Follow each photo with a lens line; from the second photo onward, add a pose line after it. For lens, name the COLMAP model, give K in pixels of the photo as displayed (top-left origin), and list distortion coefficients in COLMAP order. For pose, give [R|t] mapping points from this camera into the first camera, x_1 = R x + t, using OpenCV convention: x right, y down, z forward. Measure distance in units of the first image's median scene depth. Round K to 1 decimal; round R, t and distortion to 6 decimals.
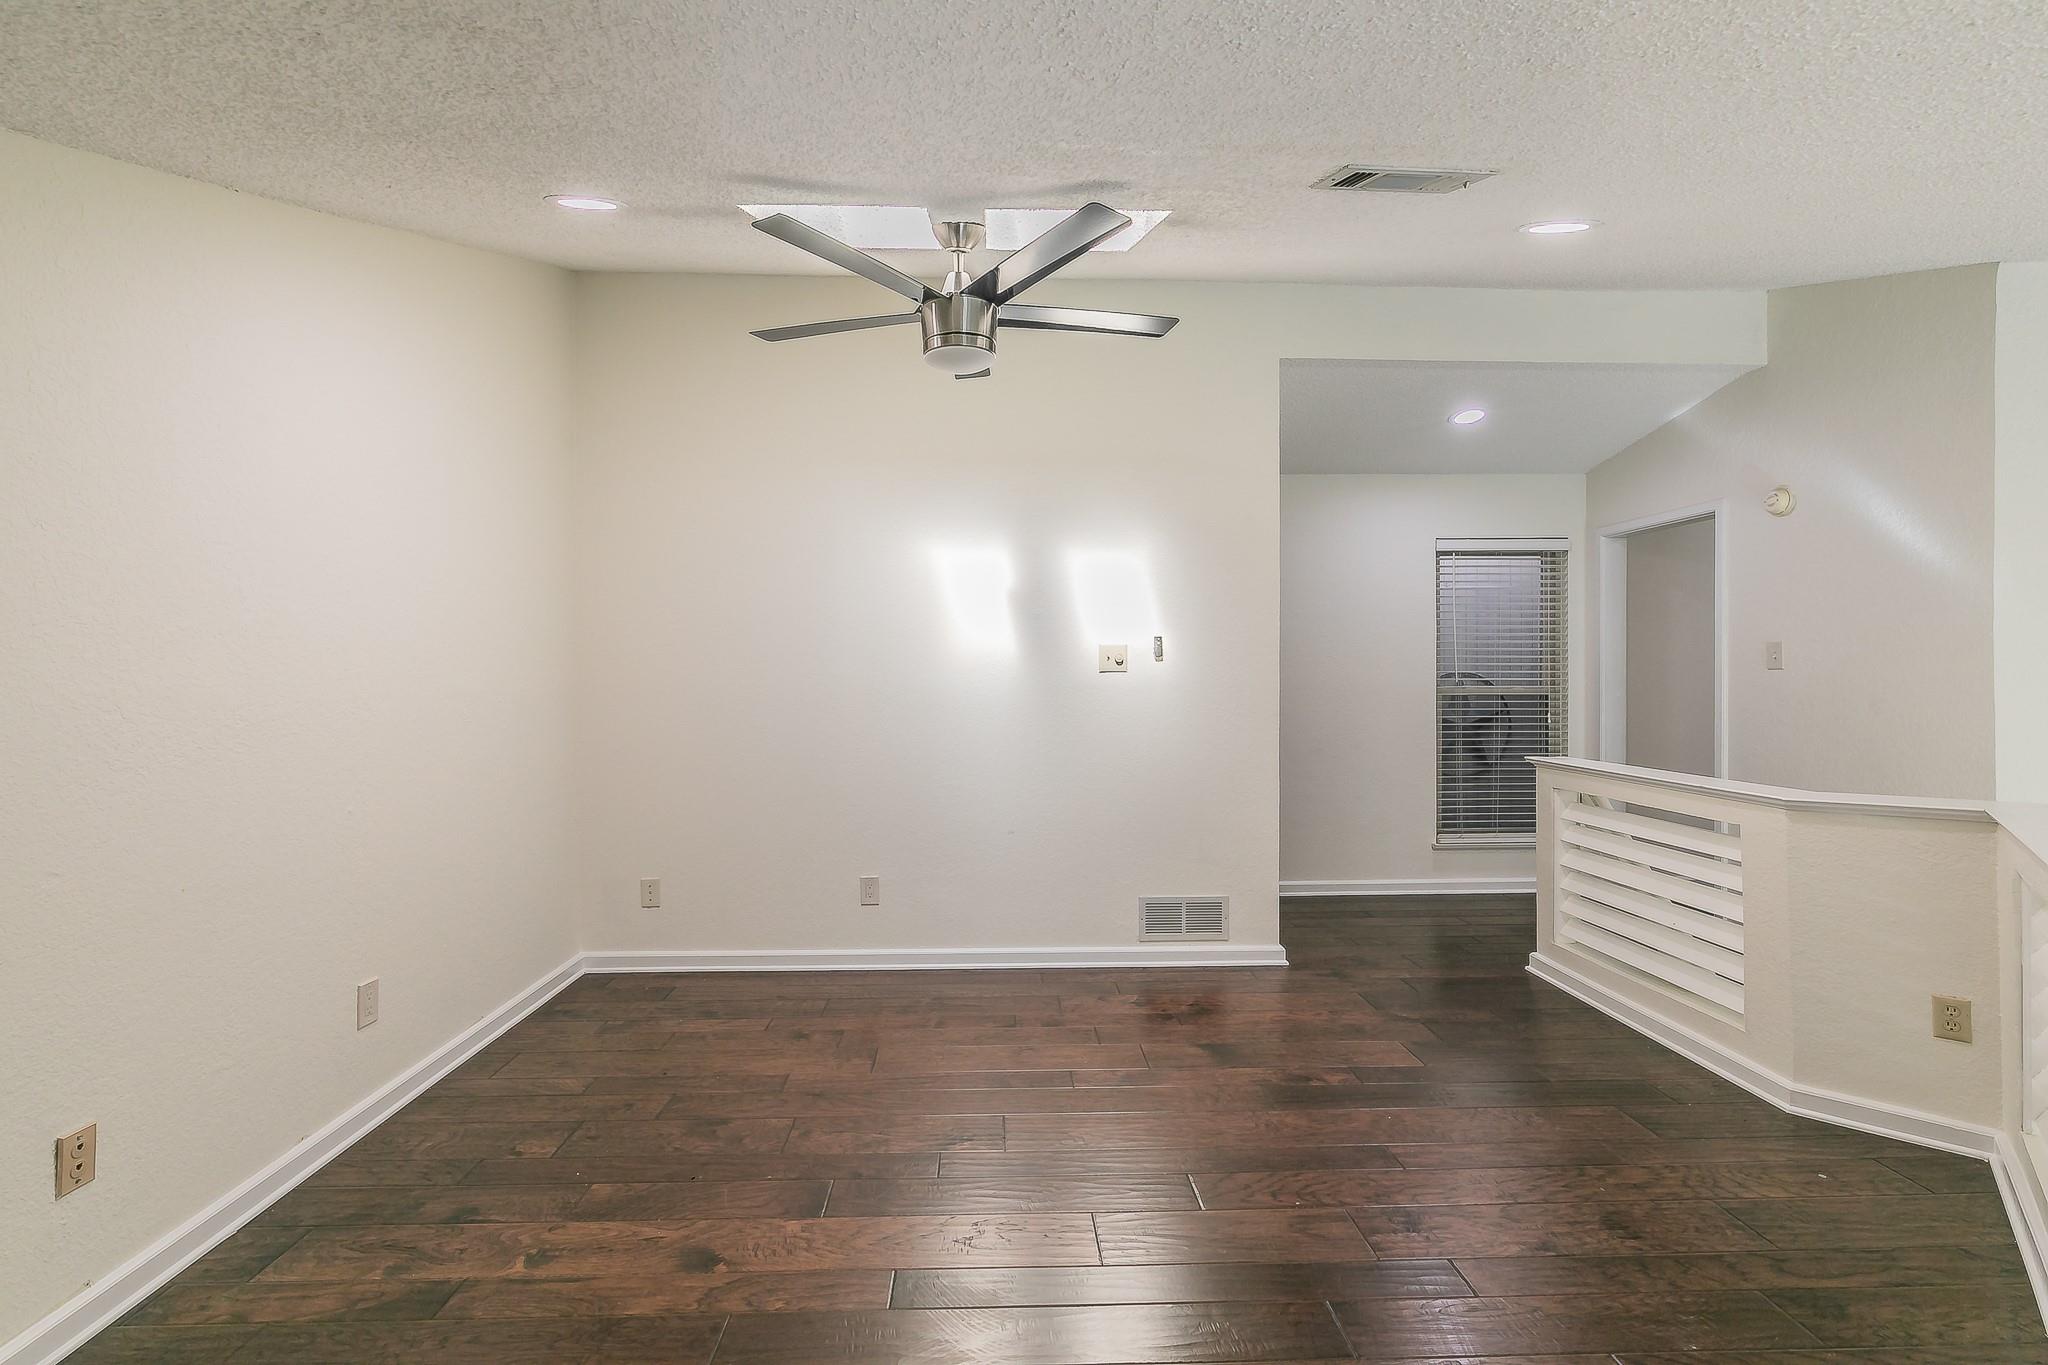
lens RADIAL K [[883.4, 0, 1023.0], [0, 883.4, 695.9], [0, 0, 1]] dist [0.001033, -0.000421]
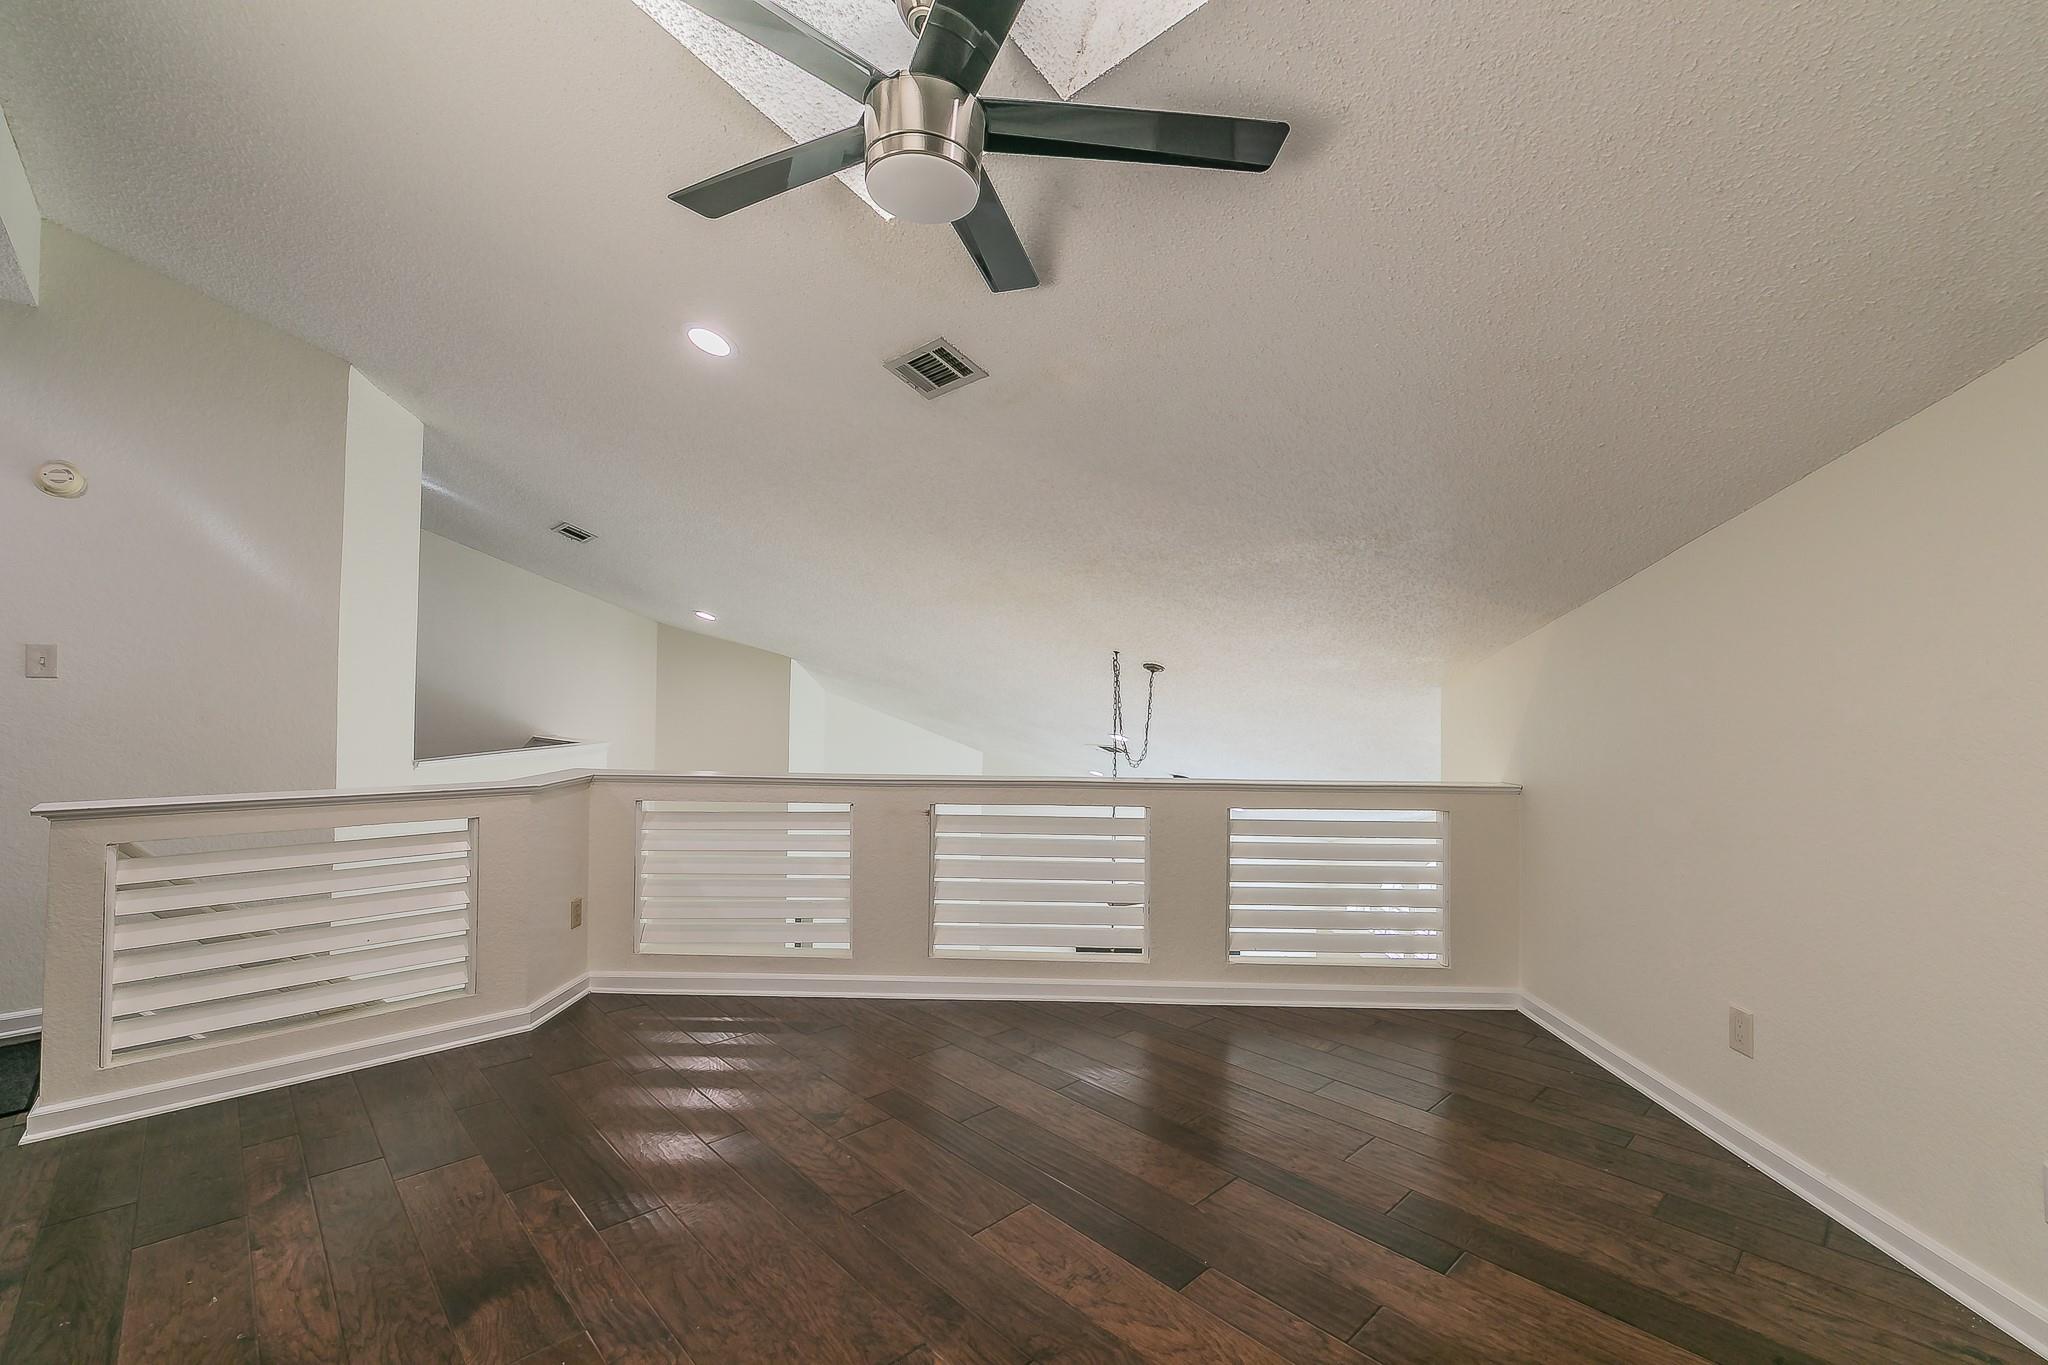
lens RADIAL K [[883.4, 0, 1023.0], [0, 883.4, 695.9], [0, 0, 1]] dist [0.001033, -0.000421]
pose [[-0.672892, 0.004658, 0.739726, -0.476520], [0.002640, 0.999989, -0.003896, -0.006432], [-0.739736, -0.000668, -0.672897, 1.121863]]
